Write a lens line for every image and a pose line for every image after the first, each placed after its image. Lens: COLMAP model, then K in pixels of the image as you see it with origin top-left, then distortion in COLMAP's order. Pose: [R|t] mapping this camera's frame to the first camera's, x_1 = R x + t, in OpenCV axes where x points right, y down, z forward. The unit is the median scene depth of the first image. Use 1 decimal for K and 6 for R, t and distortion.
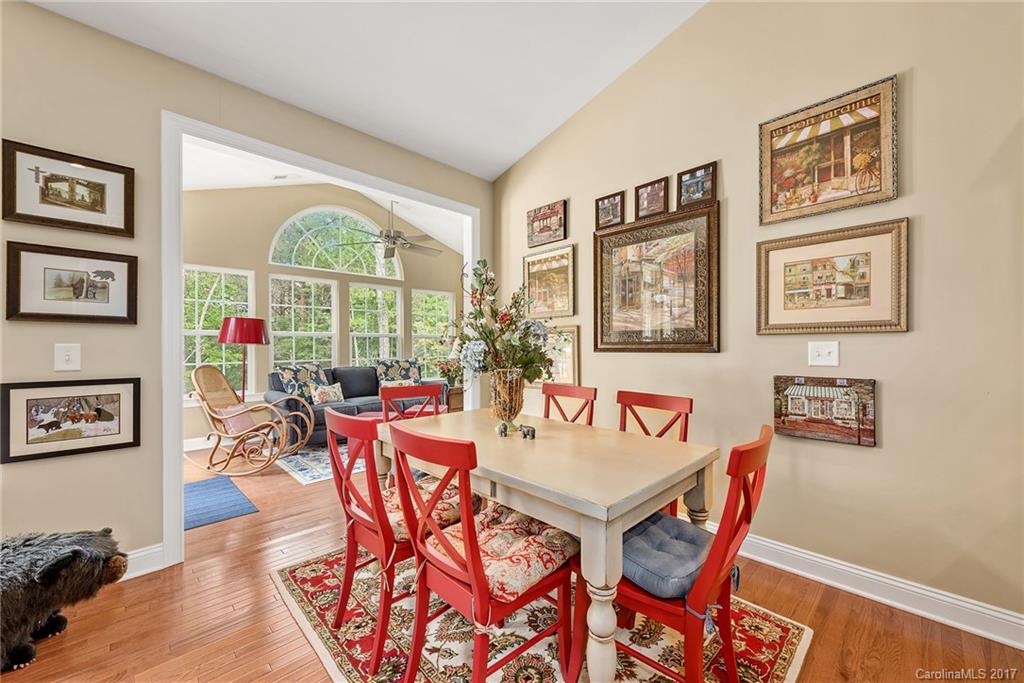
lens RADIAL K [[430.1, 0, 533.3], [0, 430.1, 347.2], [0, 0, 1]] dist [-0.001370, -0.000518]
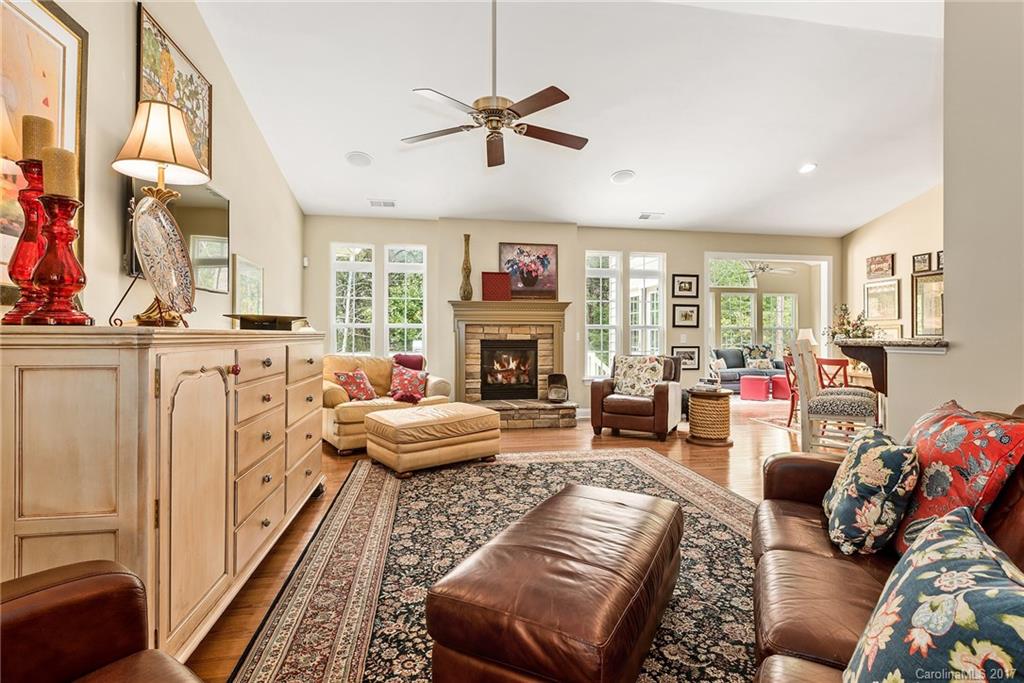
lens RADIAL K [[499.7, 0, 510.4], [0, 499.7, 337.2], [0, 0, 1]] dist [0.005080, 0.000305]
pose [[0.802651, 0.006562, -0.596413, 0.049797], [-0.005667, 0.999978, 0.003376, 0.002913], [0.596422, 0.000670, 0.802671, -1.848943]]
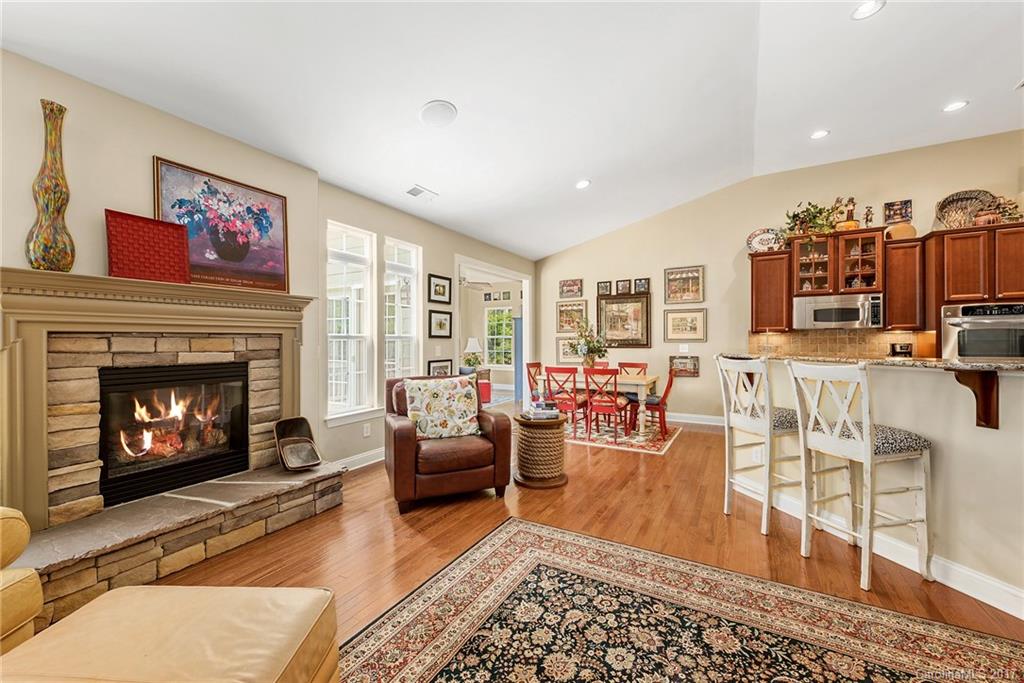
lens RADIAL K [[406.5, 0, 546.8], [0, 406.5, 340.9], [0, 0, 1]] dist [0.000662, -0.000685]
pose [[0.959630, -0.000952, 0.281266, -0.796293], [0.001421, 0.999998, -0.001466, -0.026711], [-0.281264, 0.001807, 0.959629, -1.112583]]
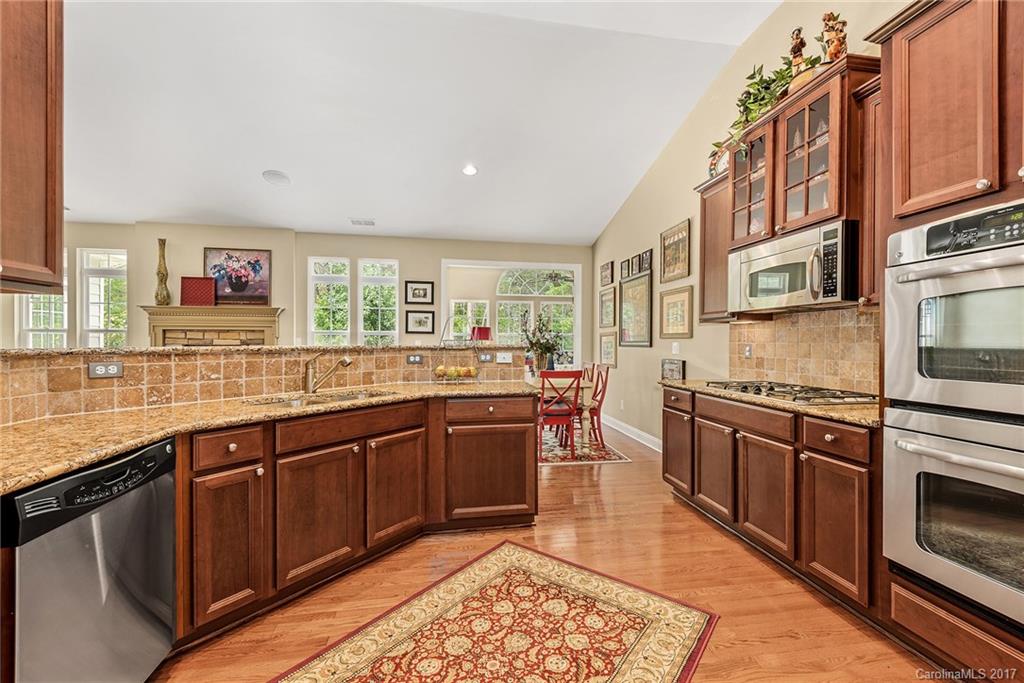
lens RADIAL K [[442.3, 0, 498.4], [0, 442.3, 341.2], [0, 0, 1]] dist [0.000982, -0.000121]
pose [[0.803059, 0.008538, -0.595839, 0.917205], [-0.009823, 0.999951, 0.001090, -0.010414], [0.595819, 0.004978, 0.803103, -0.869593]]
